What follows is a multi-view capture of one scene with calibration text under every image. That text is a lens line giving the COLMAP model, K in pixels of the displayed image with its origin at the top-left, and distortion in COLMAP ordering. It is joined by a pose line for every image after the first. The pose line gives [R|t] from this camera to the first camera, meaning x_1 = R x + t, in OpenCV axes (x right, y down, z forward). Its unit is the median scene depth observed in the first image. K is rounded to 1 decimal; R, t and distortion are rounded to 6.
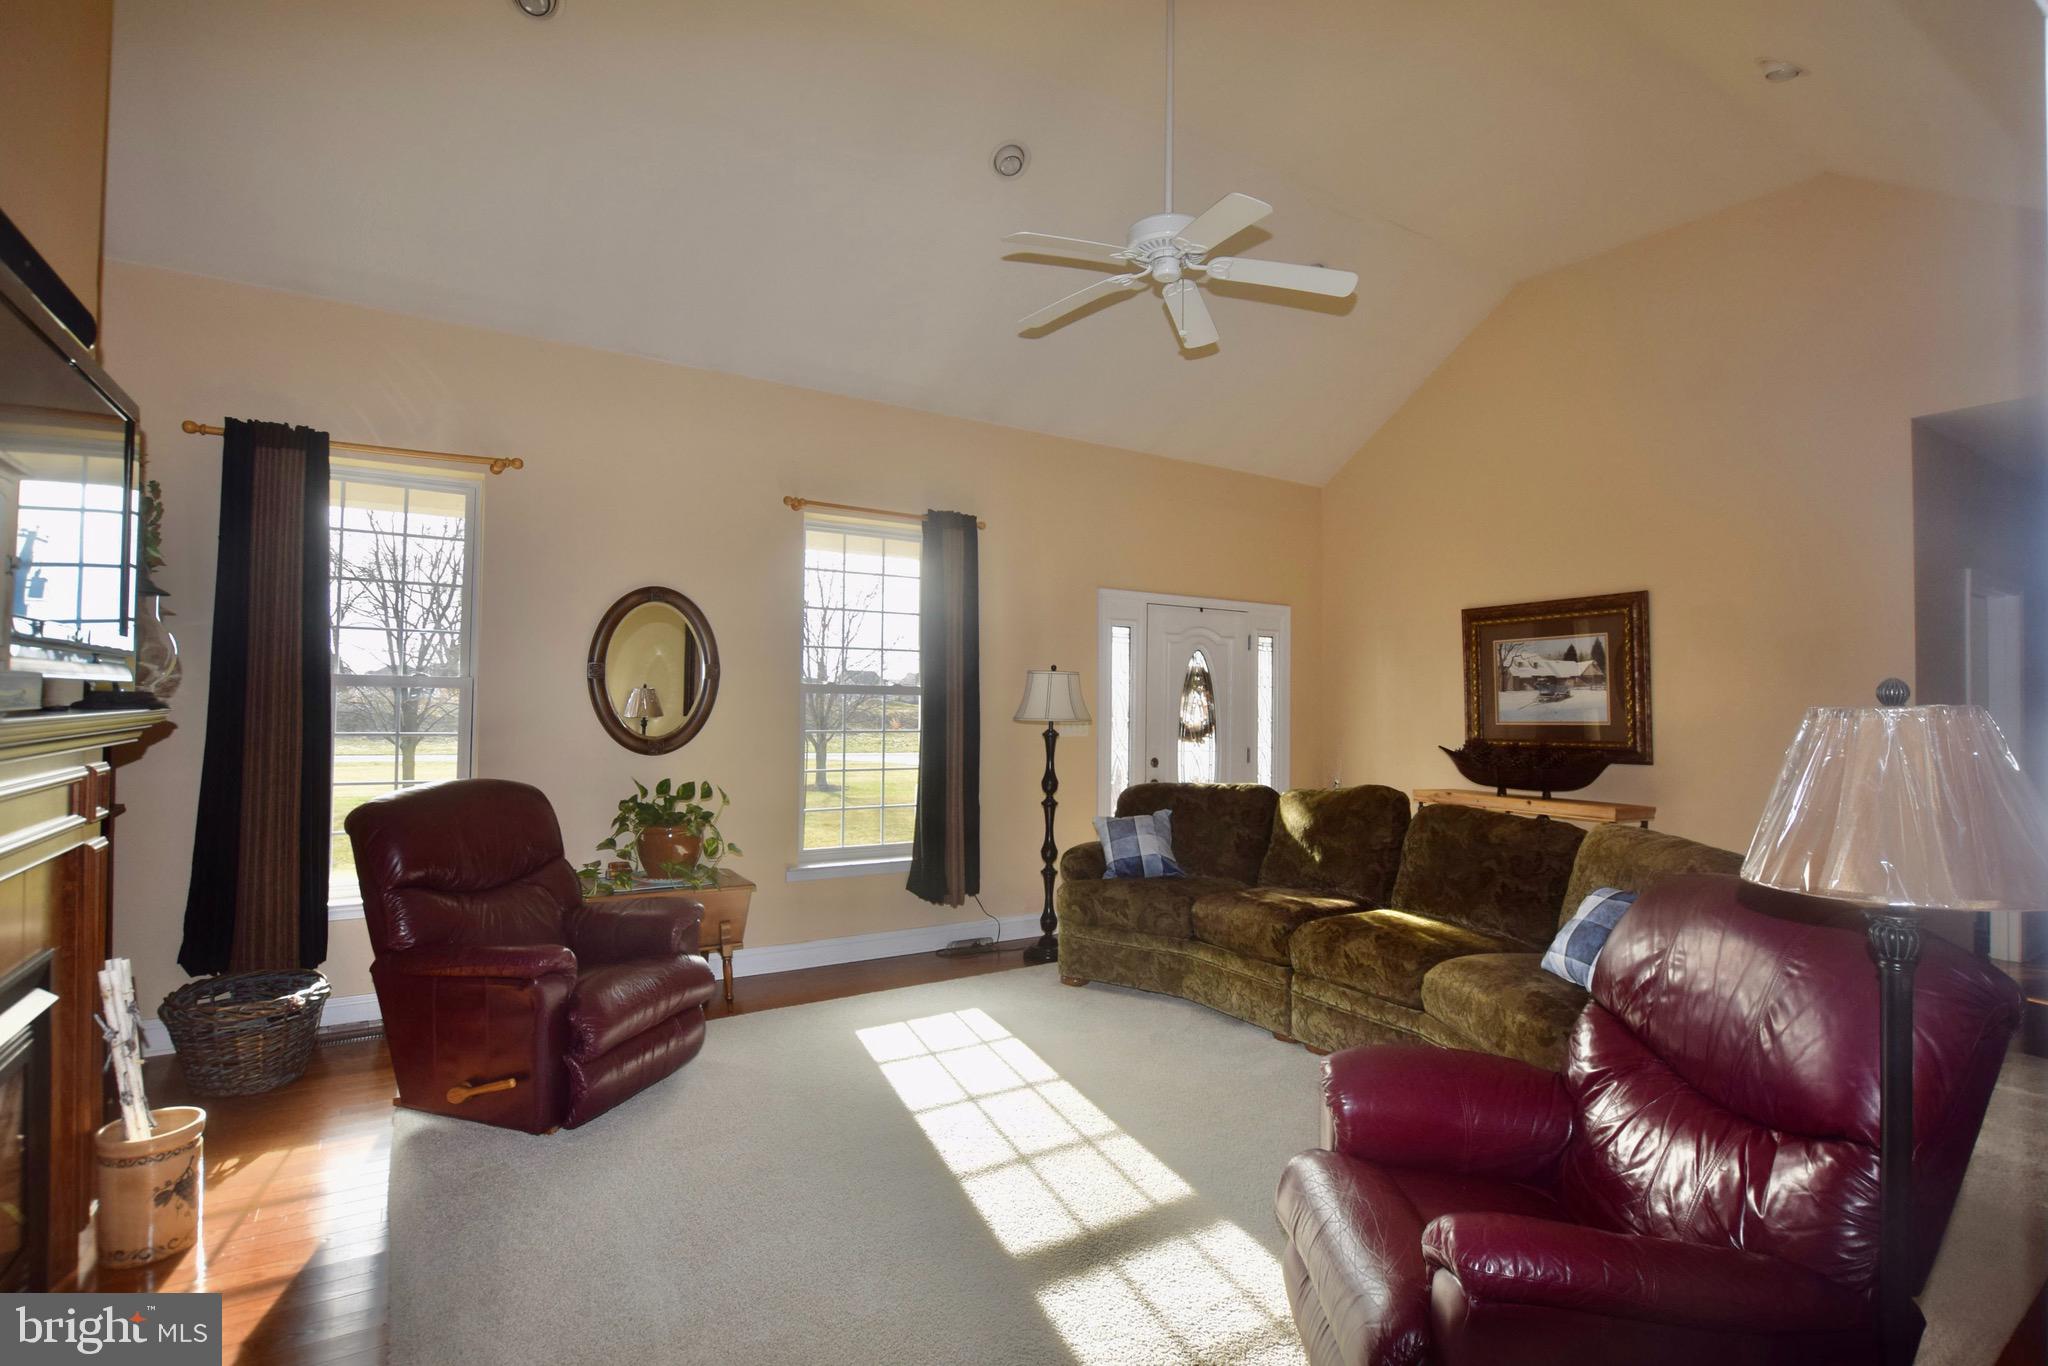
lens RADIAL K [[949.3, 0, 1027.3], [0, 949.3, 683.5], [0, 0, 1]] dist [-0.016514, 0.000856]
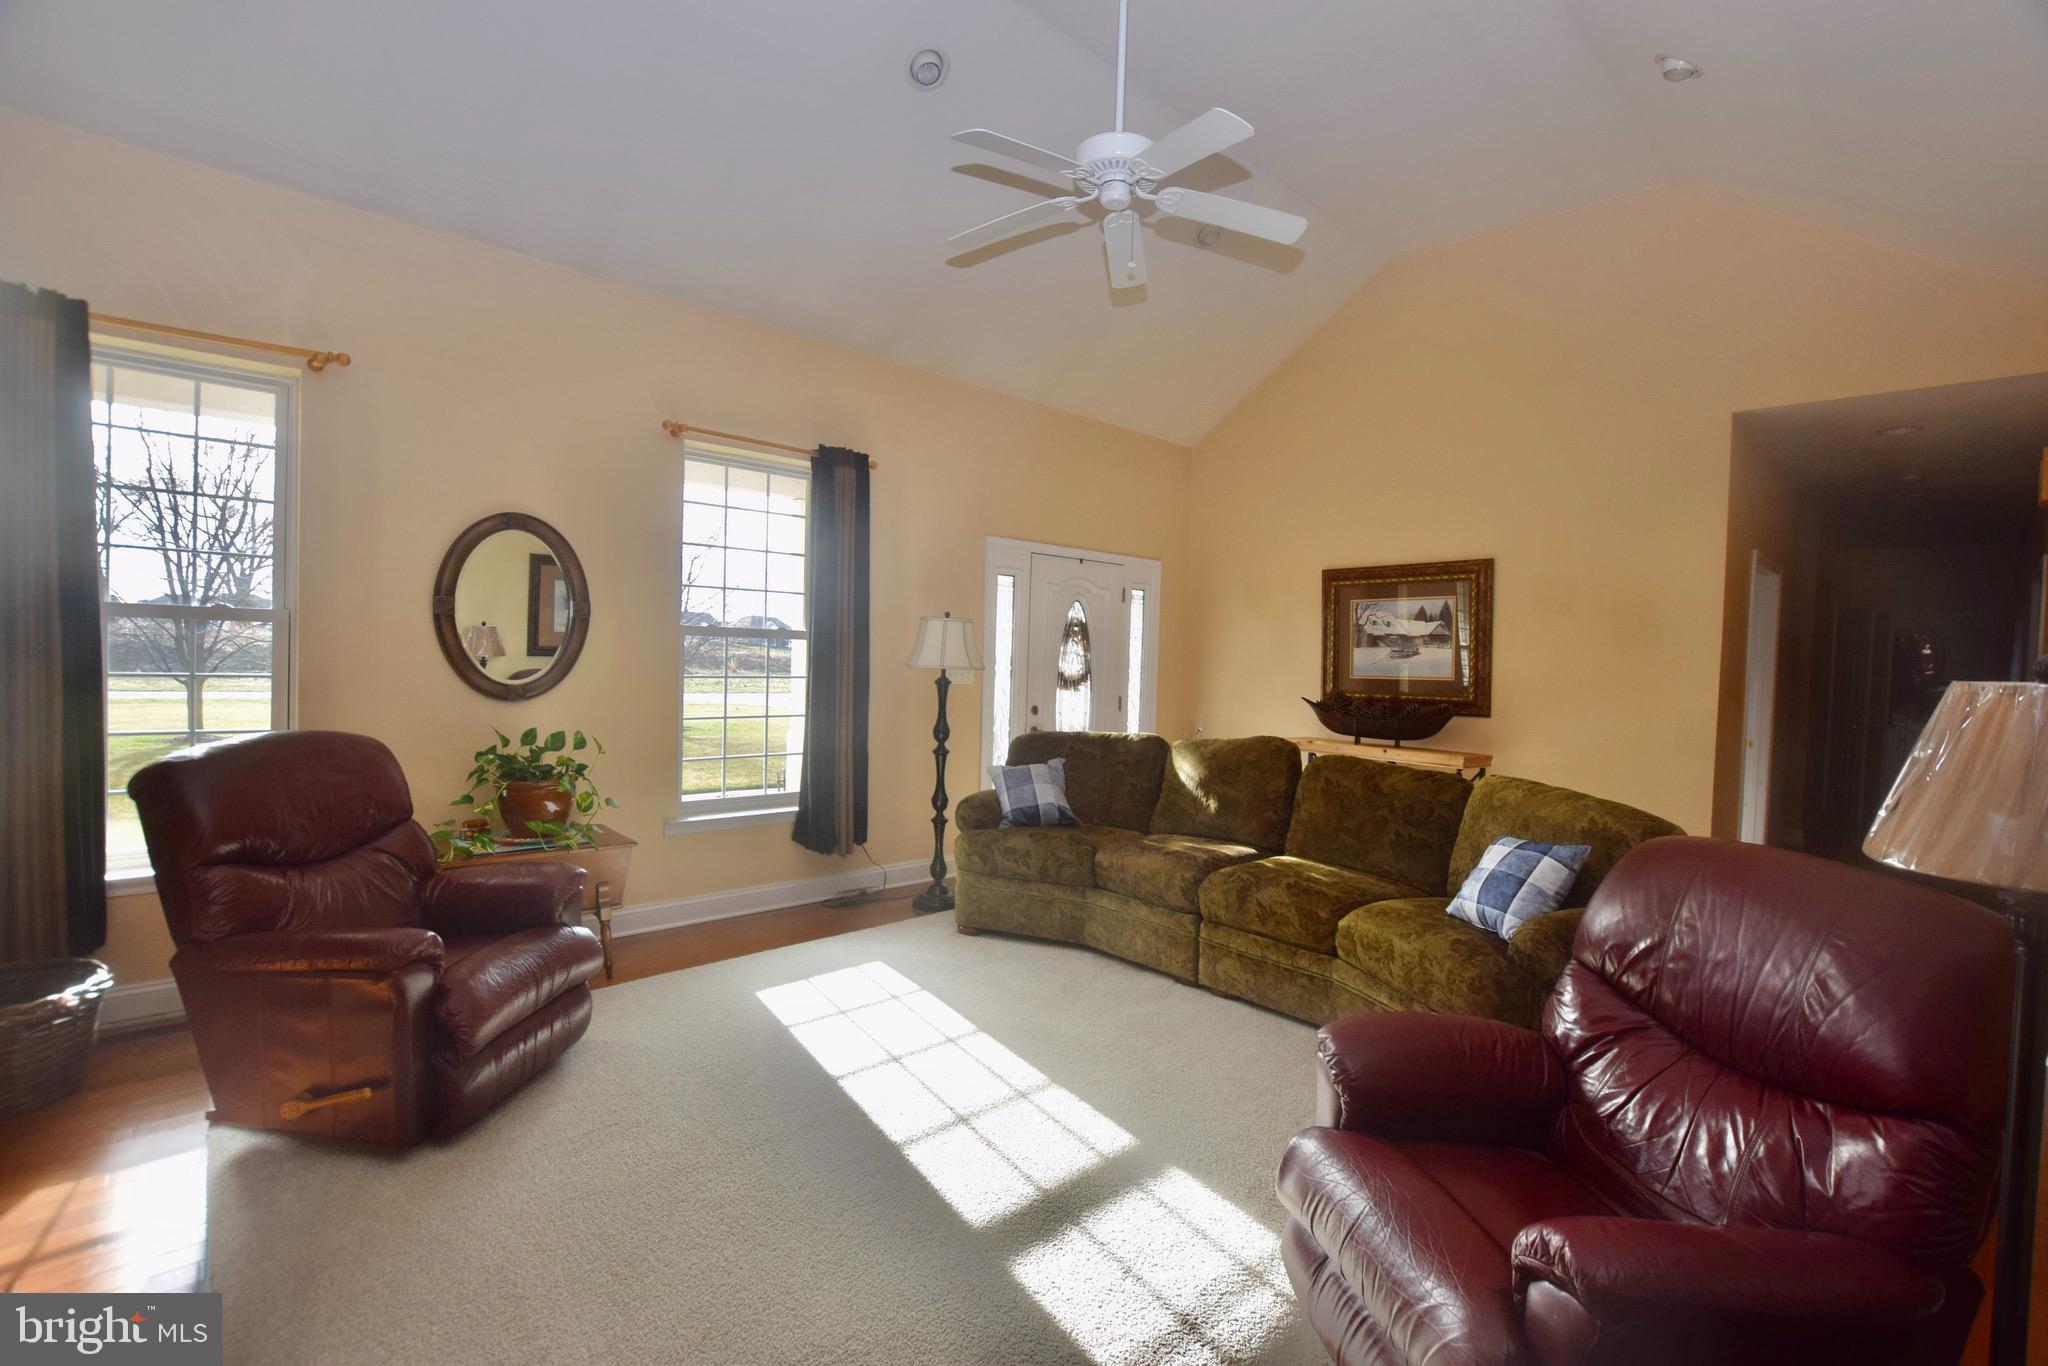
lens RADIAL K [[886.3, 0, 1018.7], [0, 886.3, 682.3], [0, 0, 1]] dist [-0.018481, 0.002085]
pose [[0.984233, 0.011852, 0.176477, -0.074853], [-0.022162, 0.998153, 0.056565, -0.000626], [-0.175481, -0.059584, 0.982678, 0.096871]]
